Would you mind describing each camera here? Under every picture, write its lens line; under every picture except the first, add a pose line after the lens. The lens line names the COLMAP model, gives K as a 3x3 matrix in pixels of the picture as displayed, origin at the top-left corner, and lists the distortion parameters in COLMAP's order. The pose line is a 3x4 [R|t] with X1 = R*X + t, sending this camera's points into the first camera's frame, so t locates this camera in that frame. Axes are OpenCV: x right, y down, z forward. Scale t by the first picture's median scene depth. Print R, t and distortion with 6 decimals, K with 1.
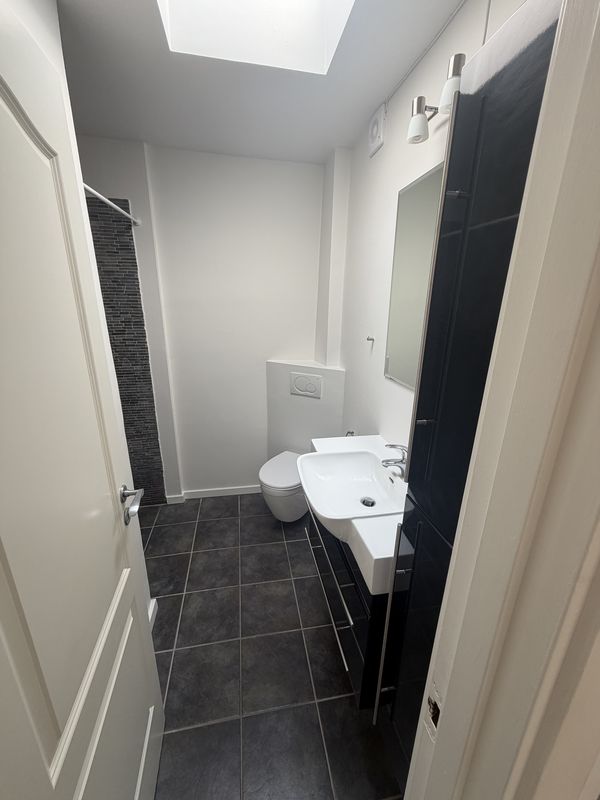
lens RADIAL K [[318.4, 0, 296.8], [0, 318.4, 399.7], [0, 0, 1]] dist [0.000165, 0.000584]
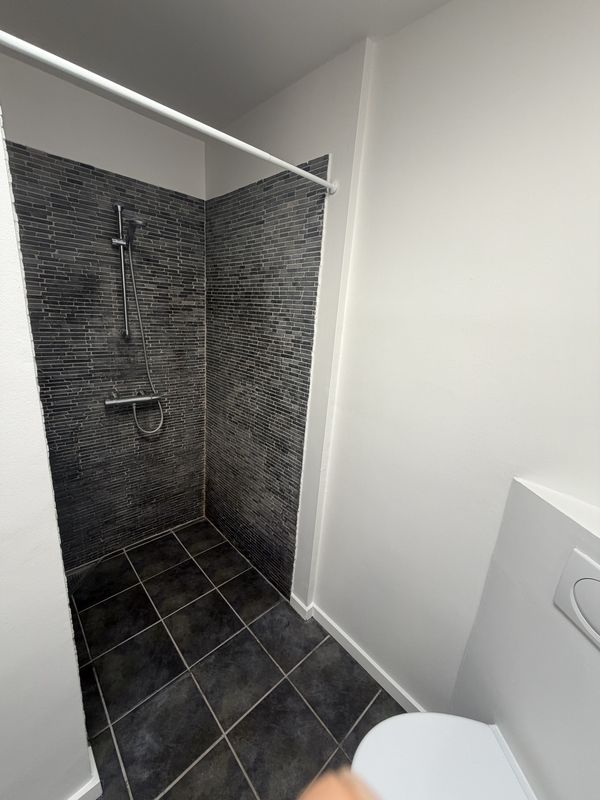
lens RADIAL K [[318.4, 0, 298.7], [0, 318.4, 397.7], [0, 0, 1]] dist [0.000165, 0.000584]
pose [[0.543866, 0.244316, -0.802819, 0.055434], [-0.308954, 0.947779, 0.079131, -0.180298], [0.780229, 0.204997, 0.590948, 0.604340]]
